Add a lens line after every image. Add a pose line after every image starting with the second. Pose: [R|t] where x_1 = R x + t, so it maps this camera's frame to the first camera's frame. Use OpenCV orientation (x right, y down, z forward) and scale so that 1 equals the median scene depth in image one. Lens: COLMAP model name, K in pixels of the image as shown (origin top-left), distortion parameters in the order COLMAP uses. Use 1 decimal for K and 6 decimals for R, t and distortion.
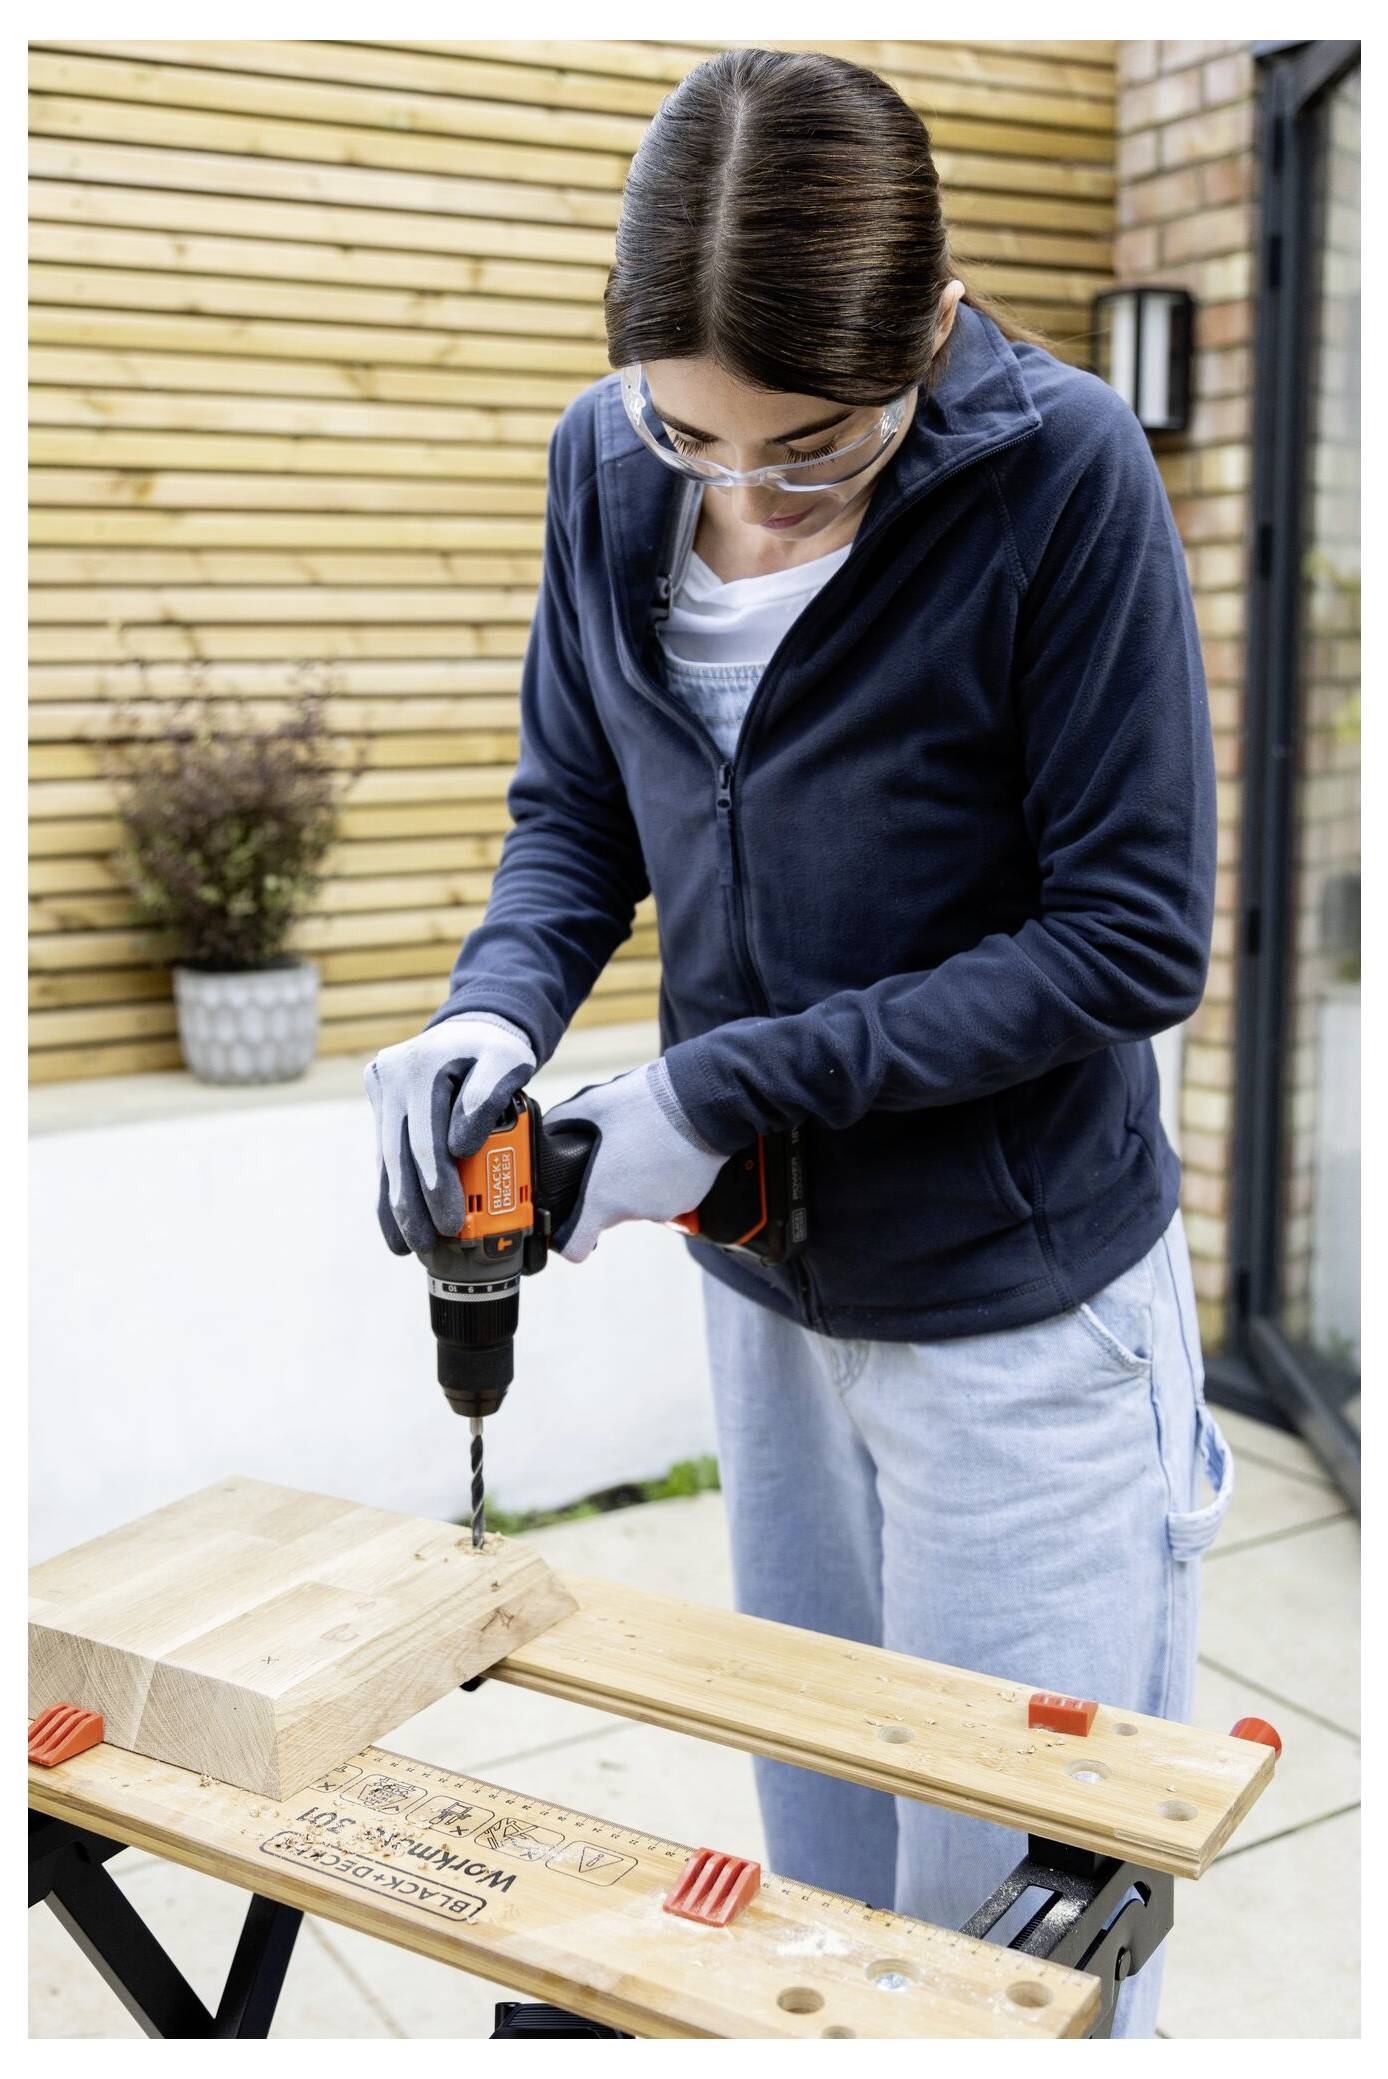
lens RADIAL K [[2477.1, 0, 690.5], [0, 2477.1, 1063.7], [0, 0, 1]] dist [0.029062, -0.014906]
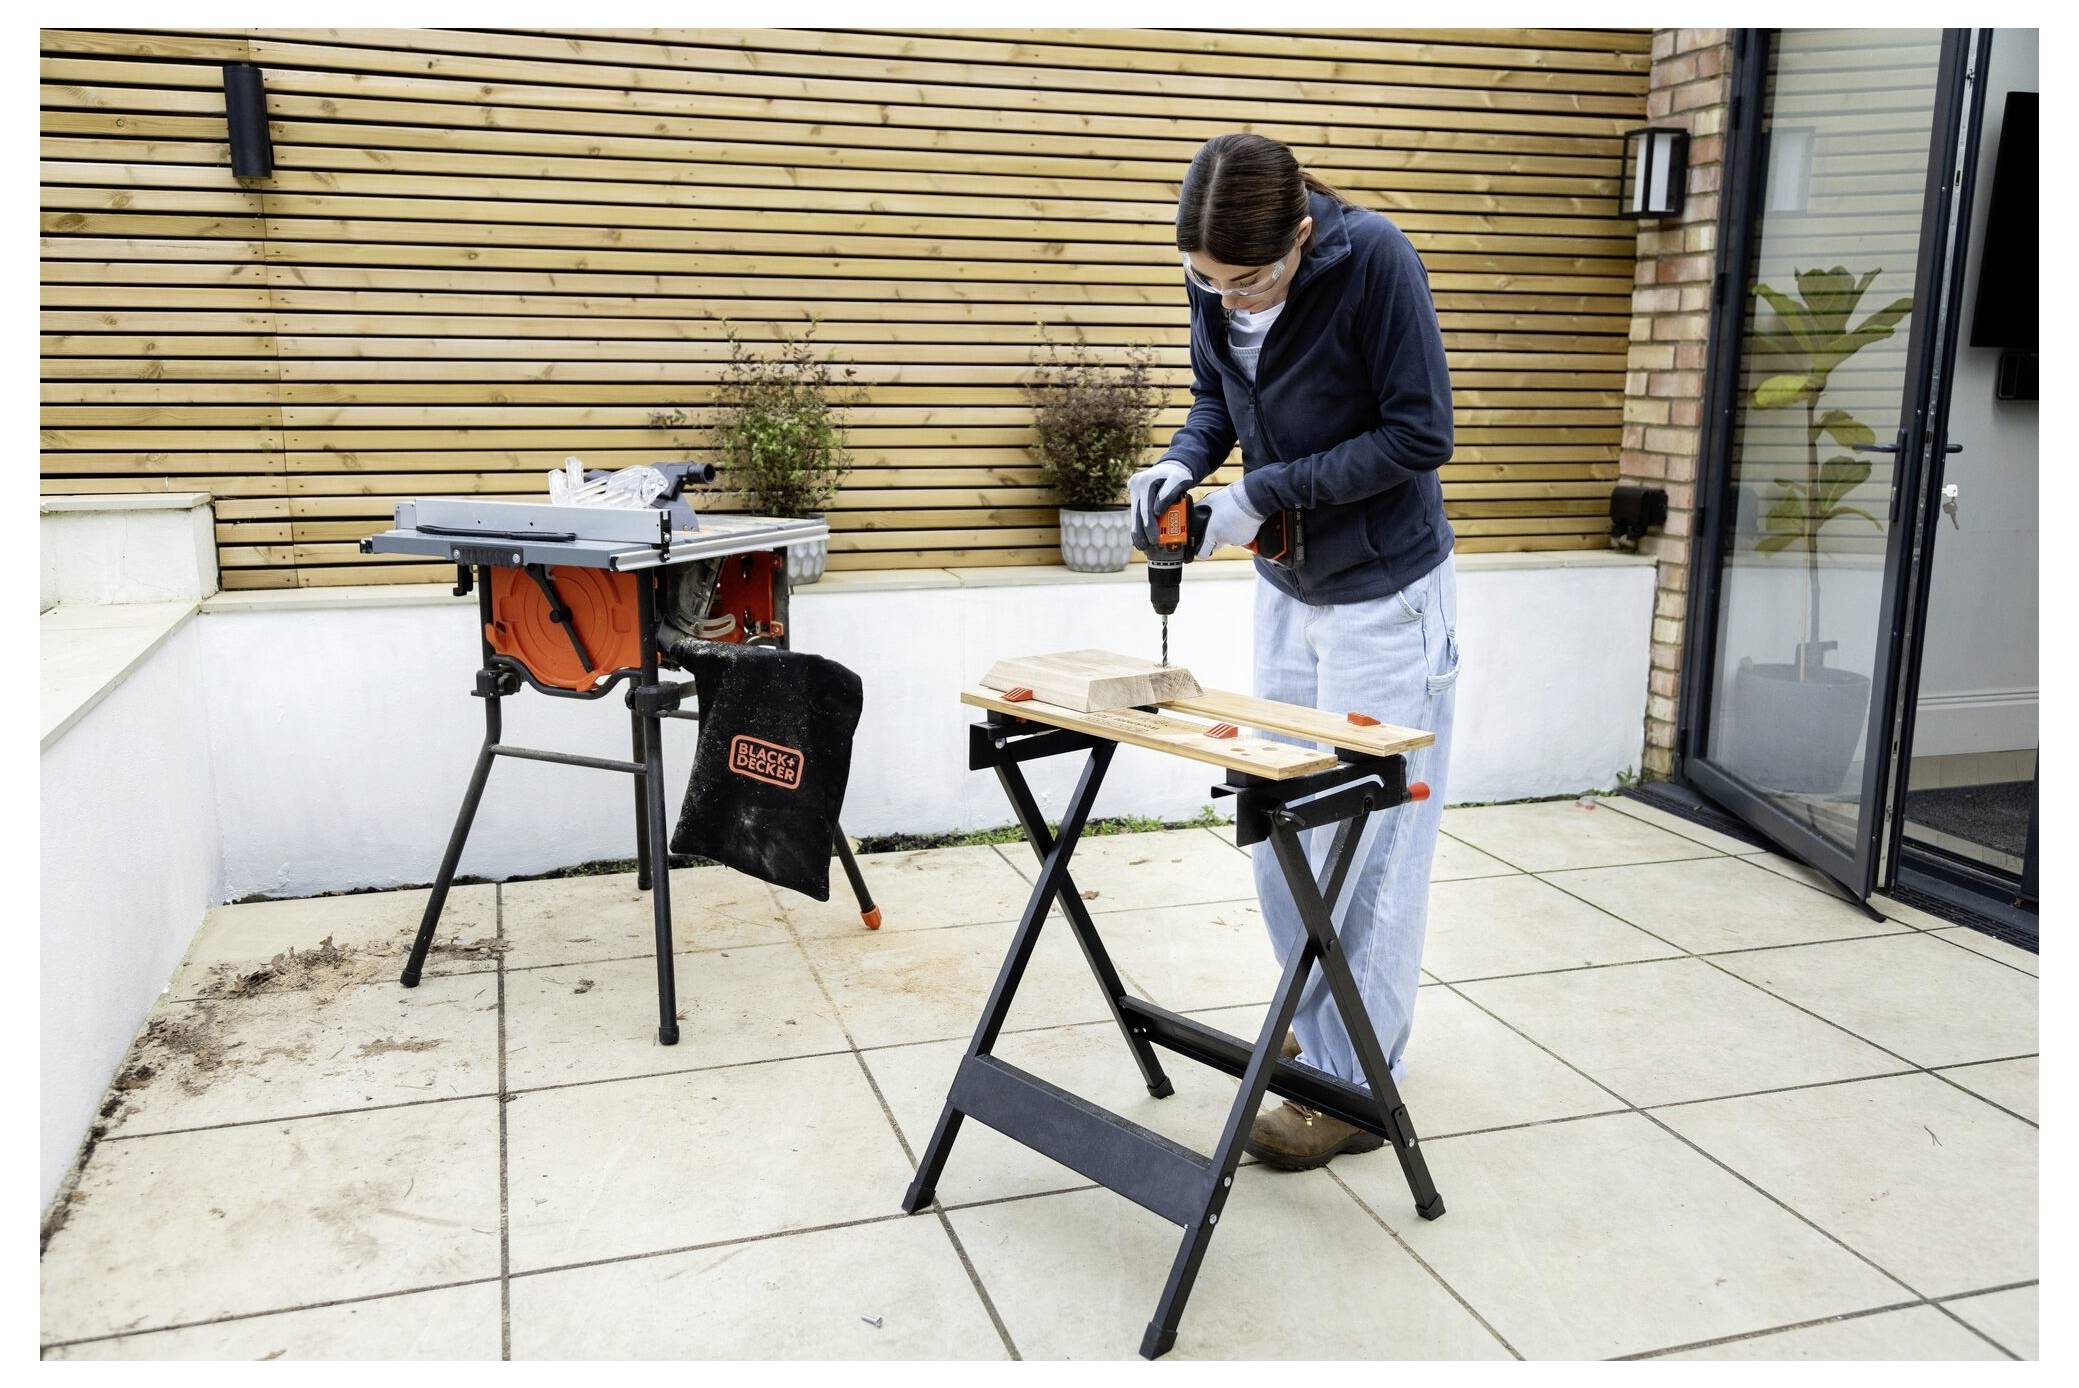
lens RADIAL K [[1585.2, 0, 1001.0], [0, 1585.2, 673.5], [0, 0, 1]] dist [0.025620, -0.009053]
pose [[0.969908, 0.066640, -0.234173, 0.040308], [-0.058031, 0.997368, 0.043473, 0.037891], [0.236453, -0.028576, 0.971223, -0.188531]]
